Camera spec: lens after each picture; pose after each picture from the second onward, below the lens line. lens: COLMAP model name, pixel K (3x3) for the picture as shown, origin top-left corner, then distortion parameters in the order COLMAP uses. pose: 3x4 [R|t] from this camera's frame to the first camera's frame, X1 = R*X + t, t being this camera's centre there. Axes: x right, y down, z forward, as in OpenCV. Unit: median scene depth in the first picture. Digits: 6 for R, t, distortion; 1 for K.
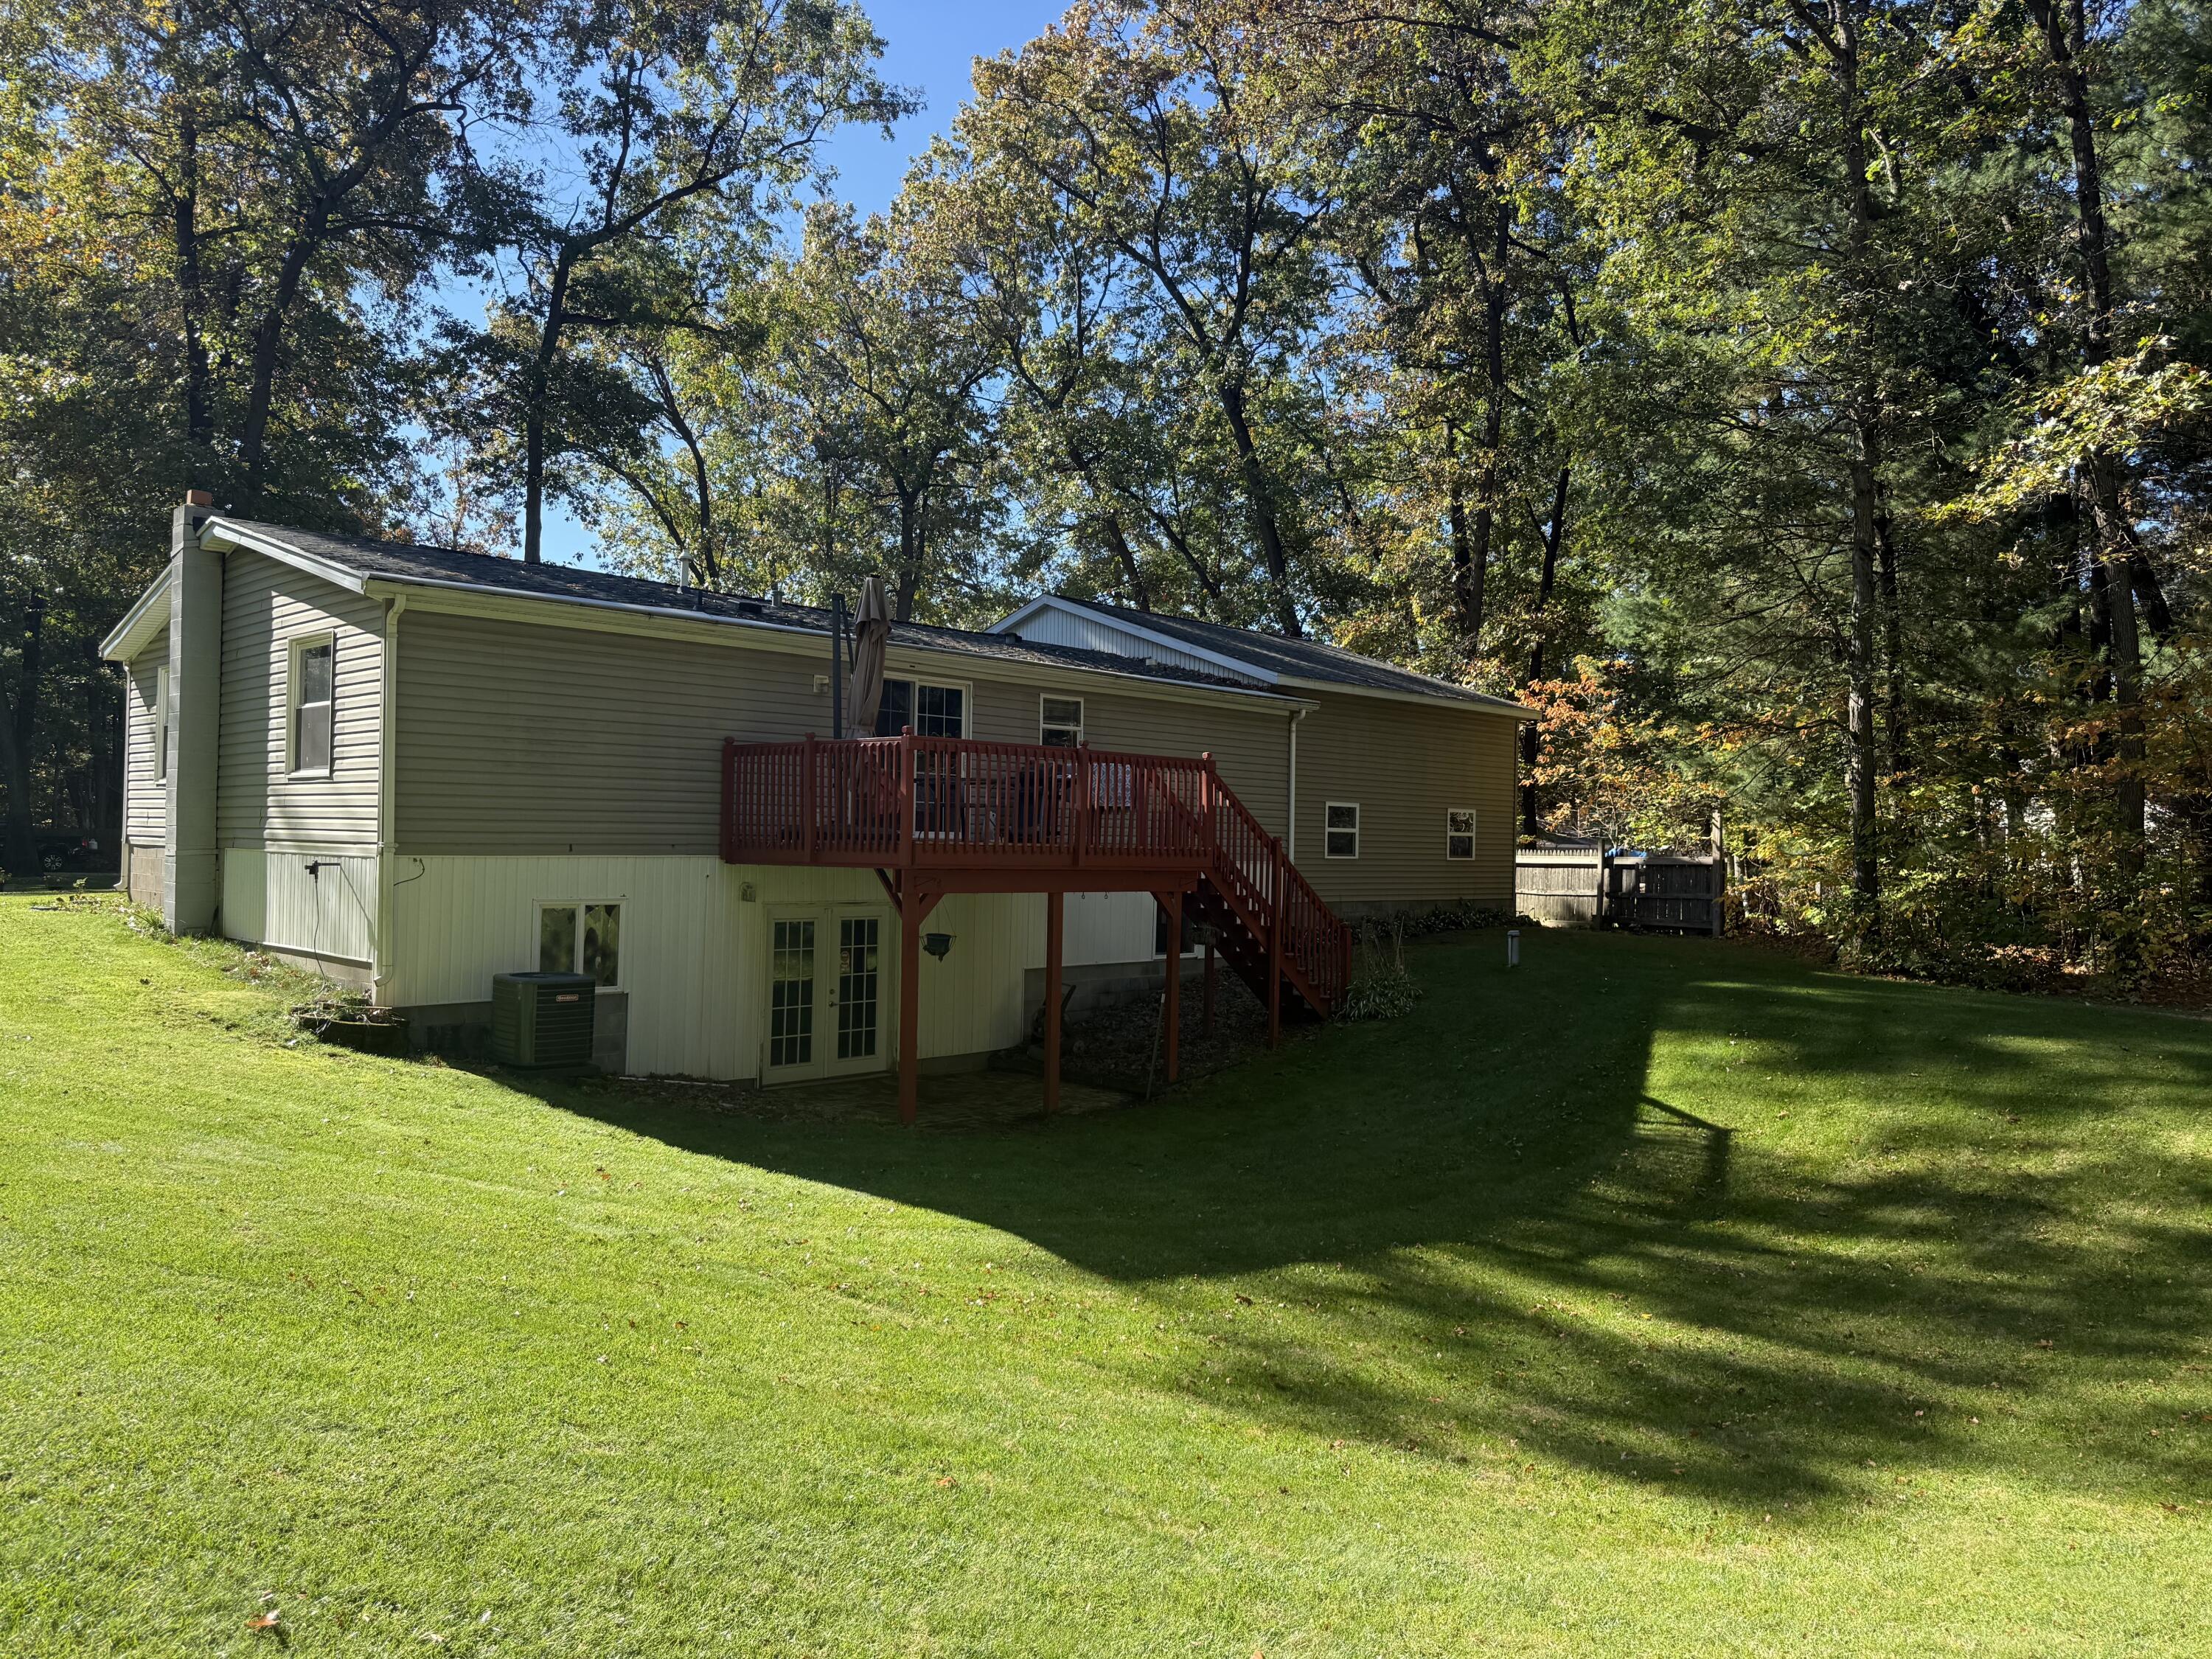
lens RADIAL K [[1575.9, 0, 1102.8], [0, 1575.9, 815.8], [0, 0, 1]] dist [0.021434, -0.020283]
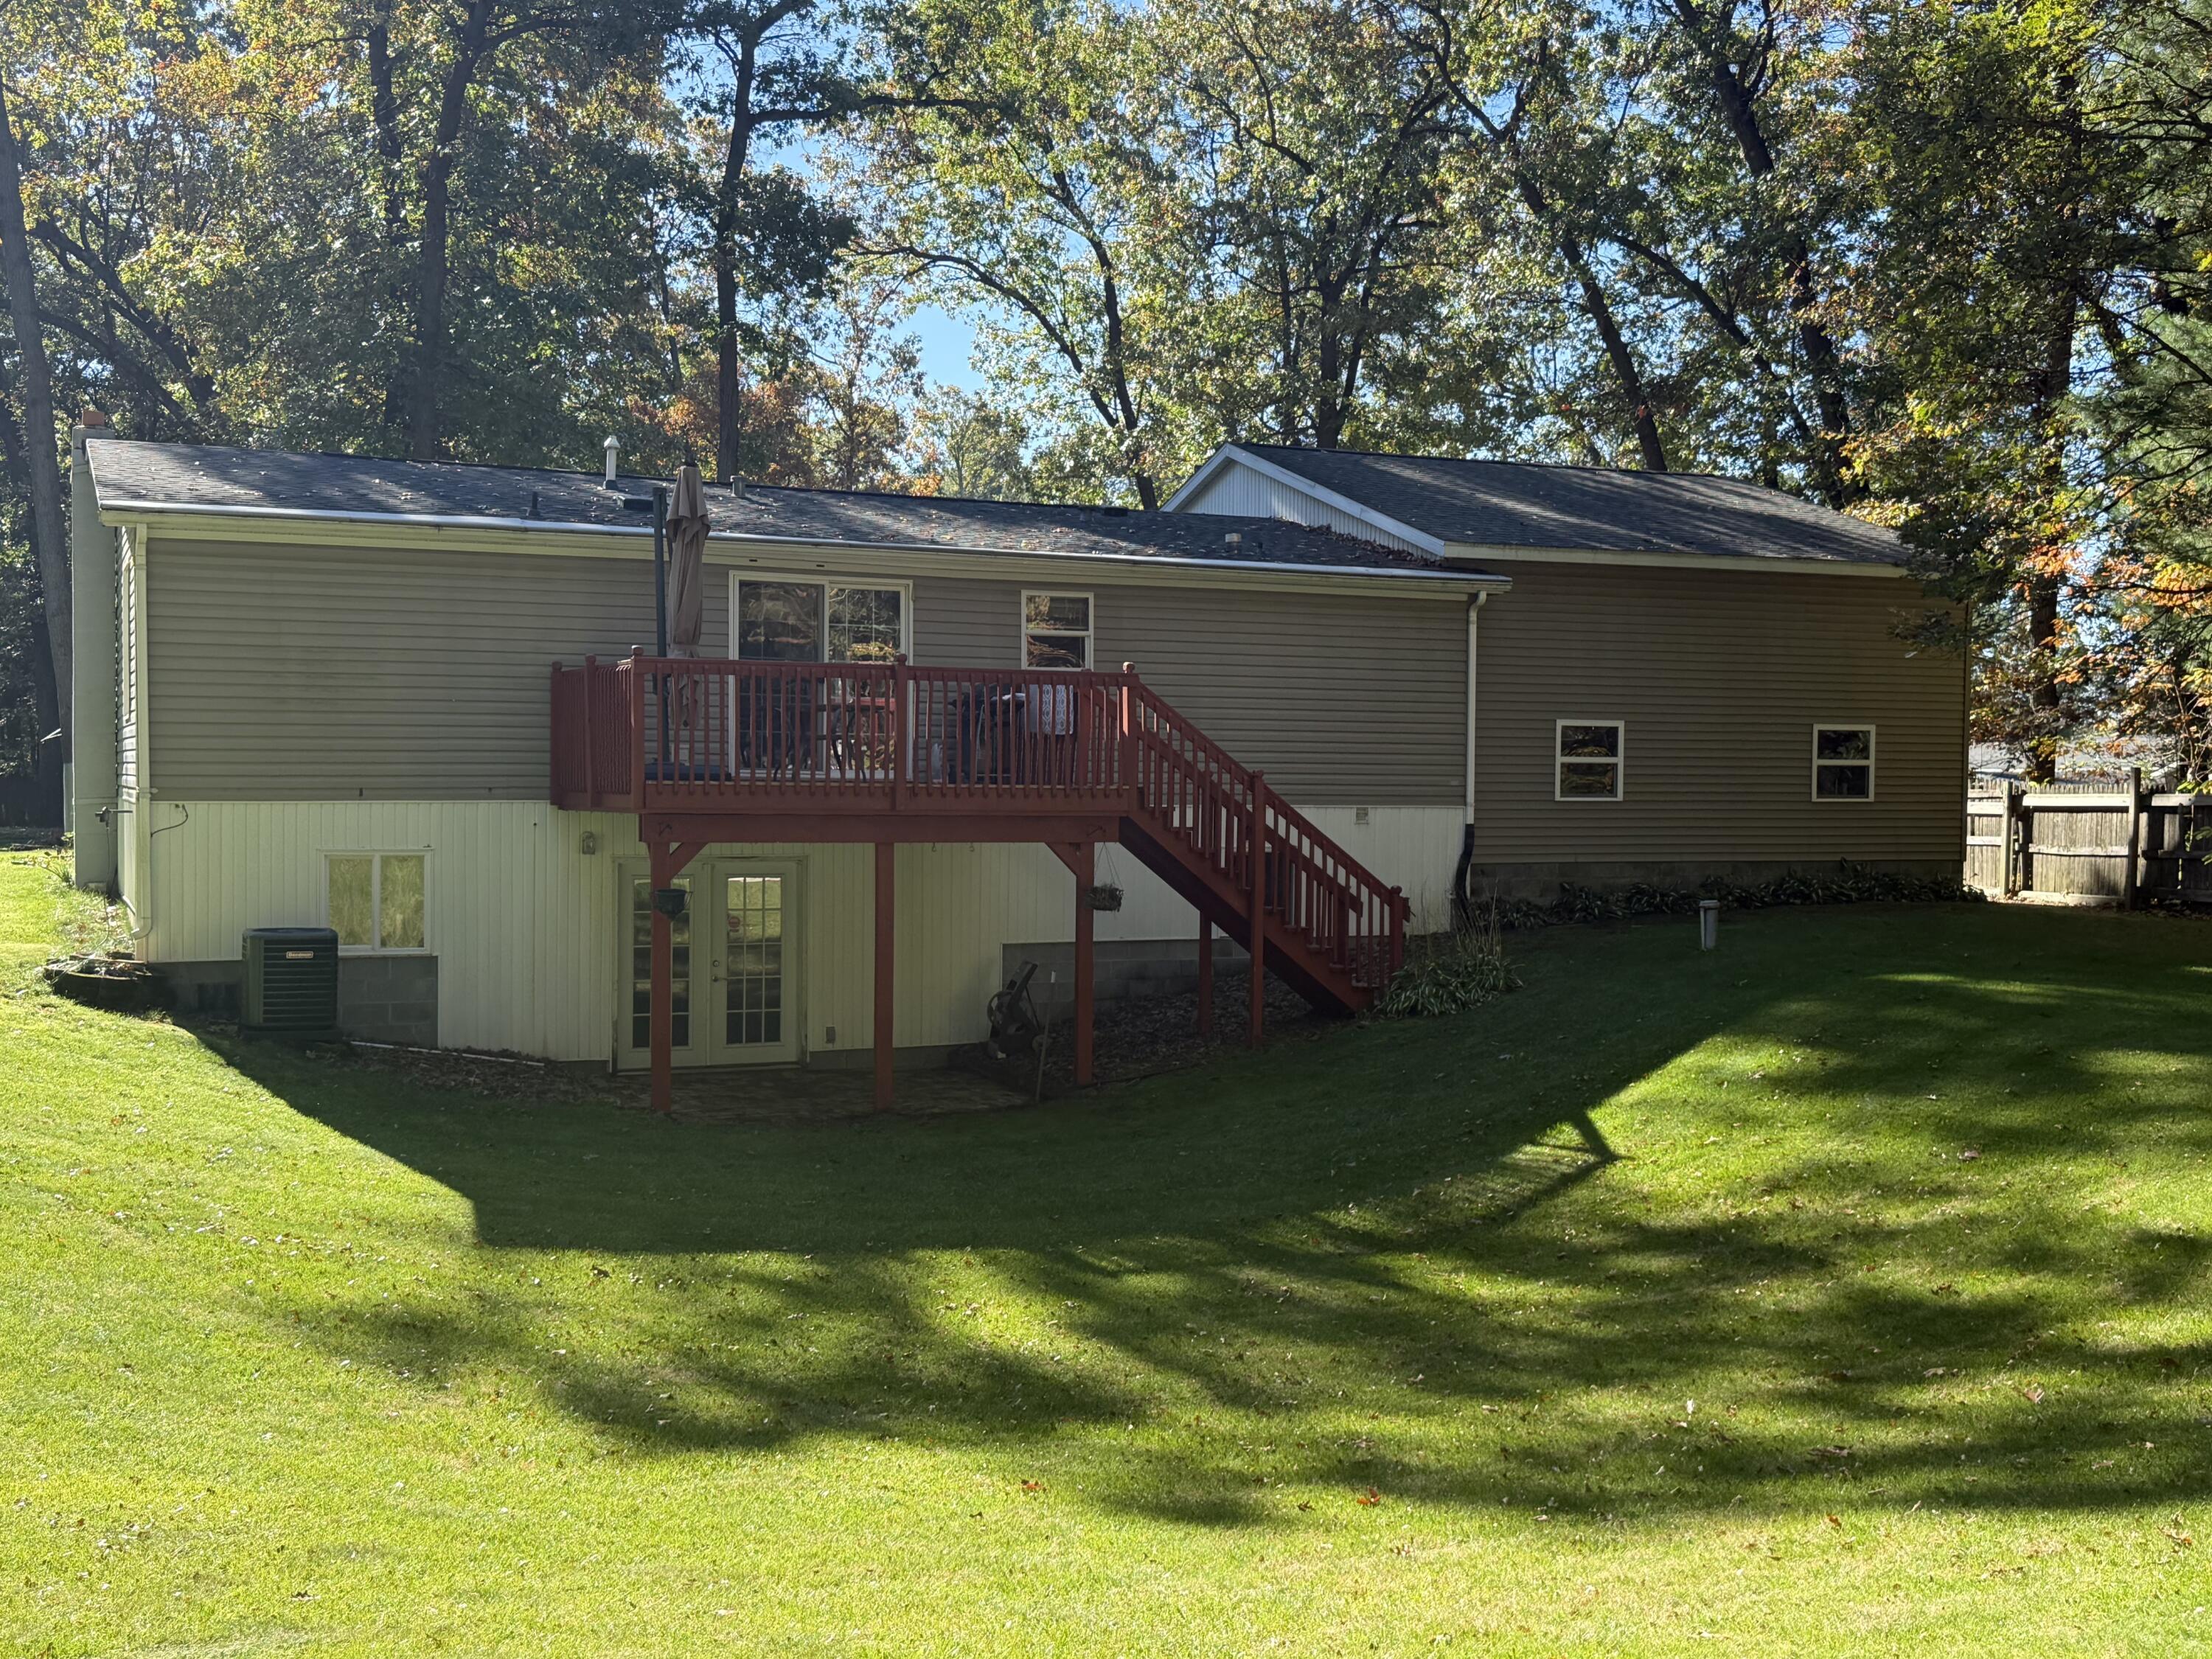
lens RADIAL K [[2421.8, 0, 1107.1], [0, 2421.8, 844.3], [0, 0, 1]] dist [0.064795, 0.000000]
pose [[0.925431, -0.003541, -0.378900, 0.540342], [0.017681, 0.999271, 0.033845, 0.009620], [0.378504, -0.038020, 0.924819, -0.112680]]
